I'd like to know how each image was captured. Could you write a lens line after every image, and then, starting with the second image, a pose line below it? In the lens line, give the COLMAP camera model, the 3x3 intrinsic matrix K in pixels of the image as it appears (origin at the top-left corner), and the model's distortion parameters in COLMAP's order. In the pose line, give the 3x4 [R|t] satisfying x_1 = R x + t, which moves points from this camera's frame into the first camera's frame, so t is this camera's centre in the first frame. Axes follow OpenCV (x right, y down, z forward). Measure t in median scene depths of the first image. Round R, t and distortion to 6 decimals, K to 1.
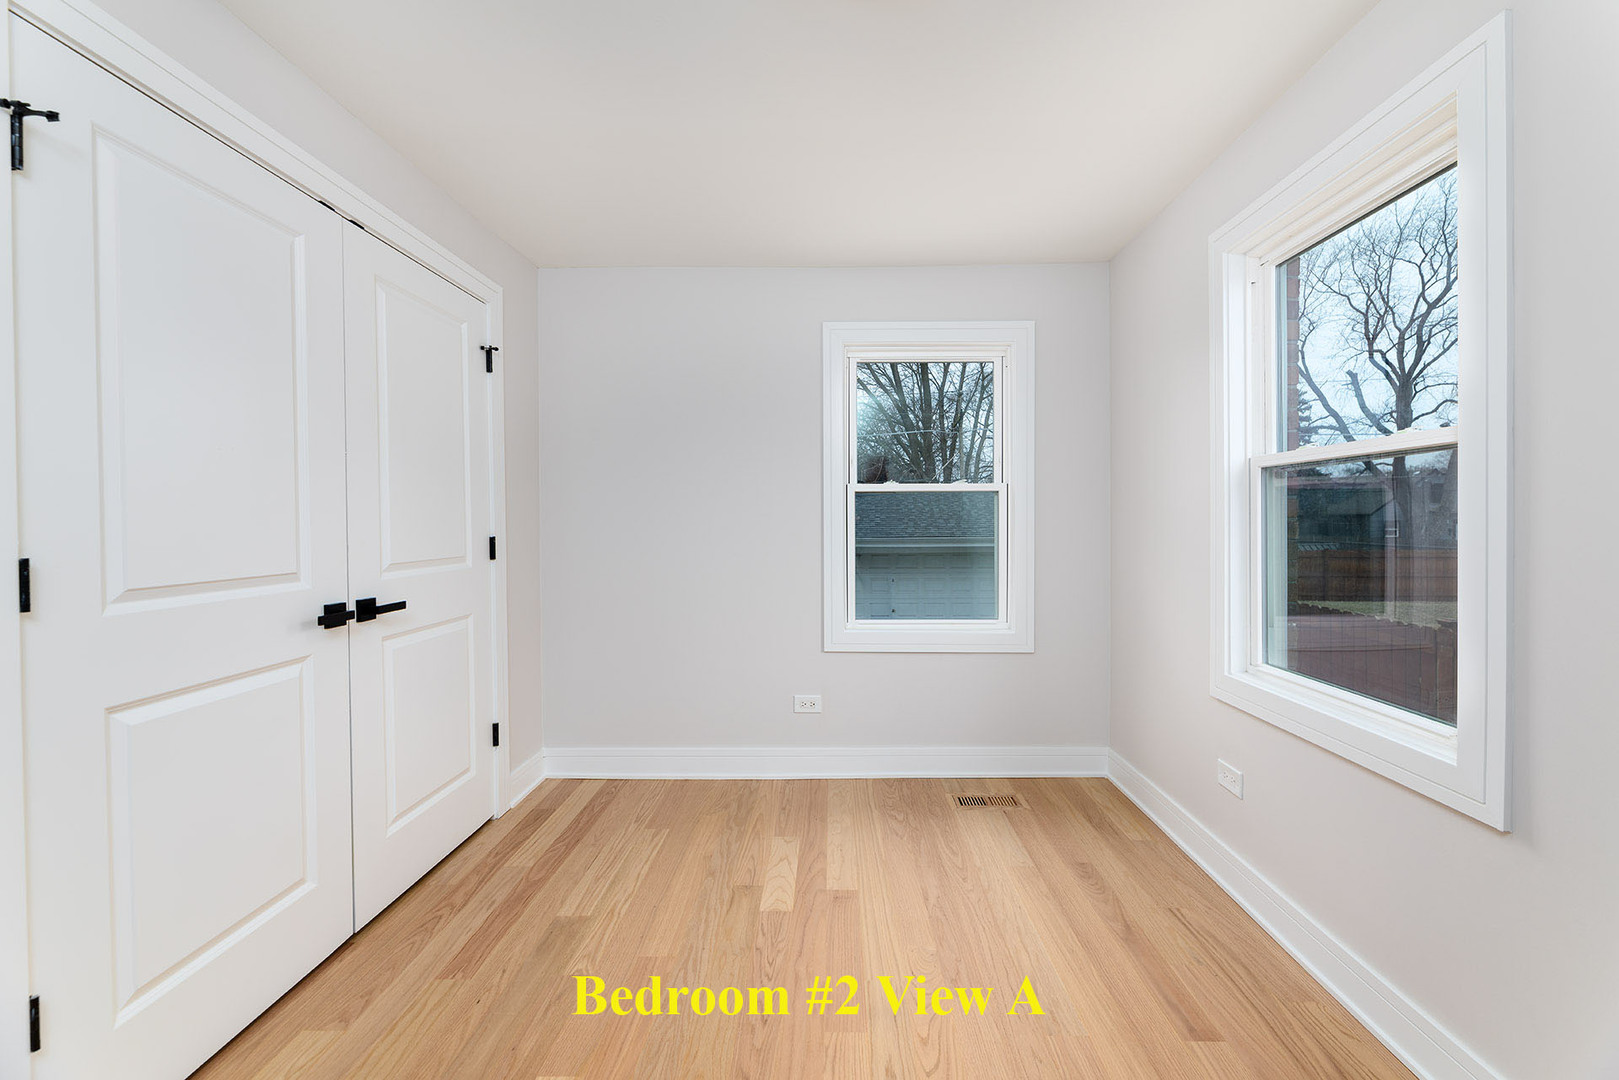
lens RADIAL K [[653.2, 0, 828.9], [0, 653.2, 527.4], [0, 0, 1]] dist [-0.001138, -0.000272]
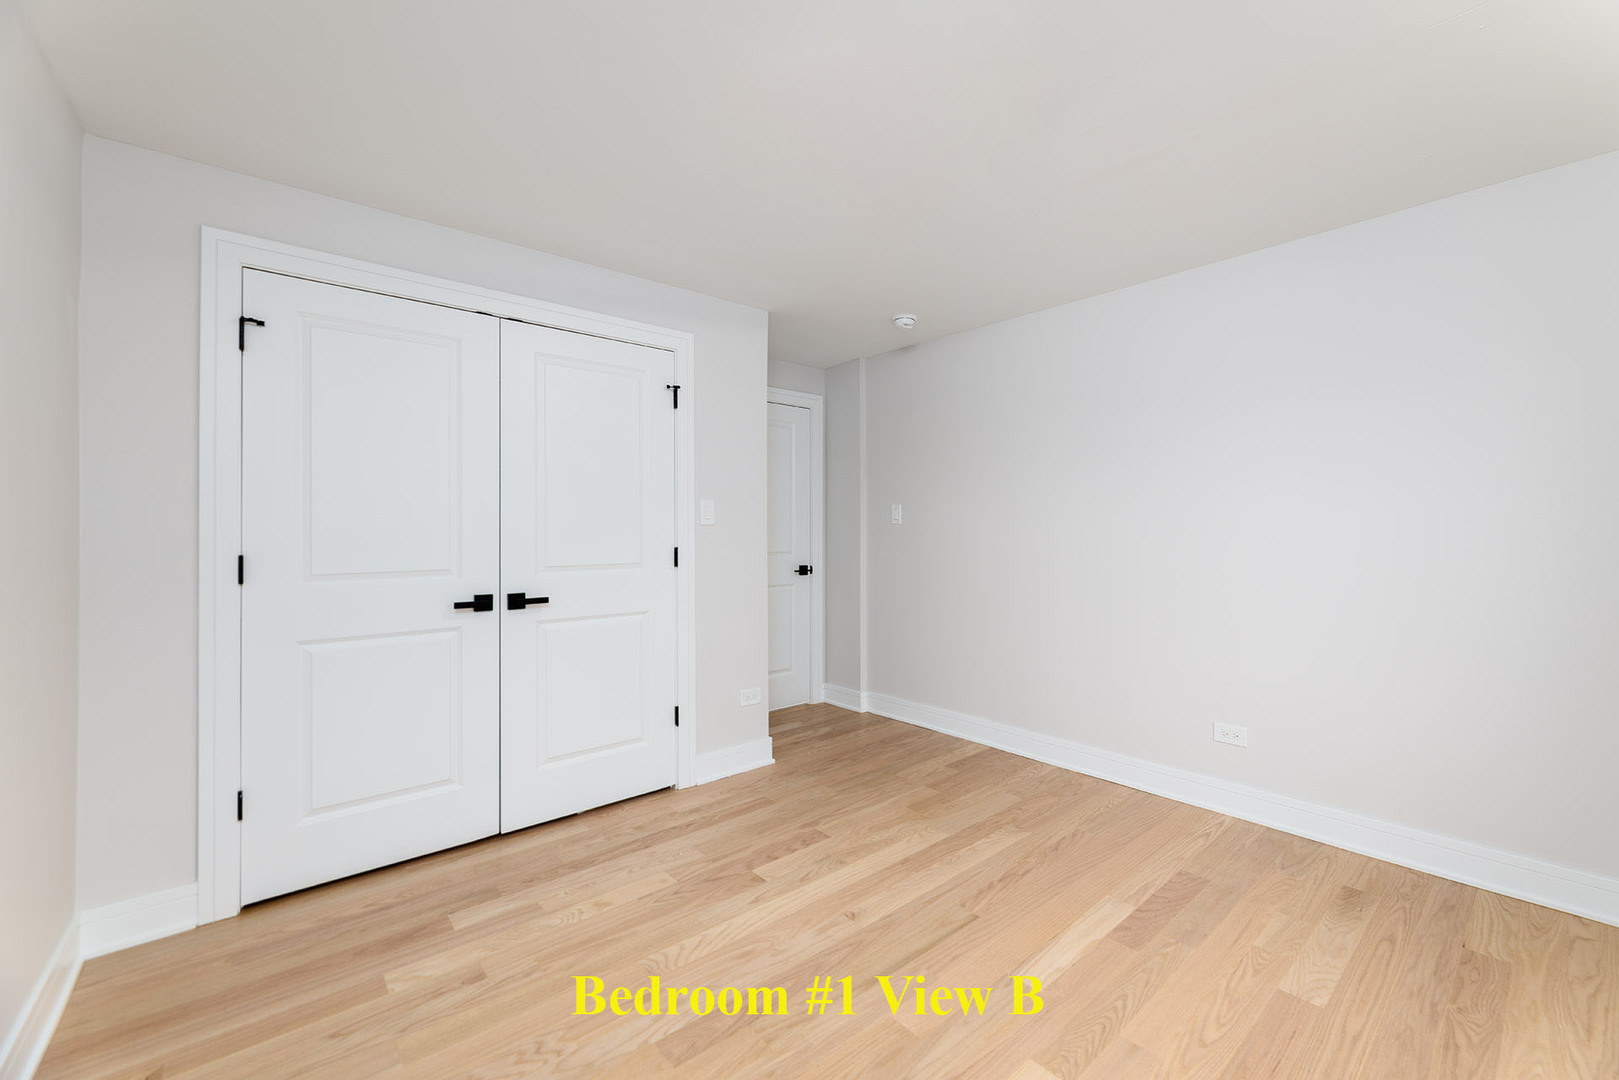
lens RADIAL K [[657.4, 0, 830.4], [0, 657.4, 527.8], [0, 0, 1]] dist [-0.002192, -0.000022]
pose [[0.669828, 0.014576, -0.742373, 0.717135], [-0.013157, 0.999883, 0.007761, -0.043028], [0.742400, 0.004569, 0.669941, 0.546388]]
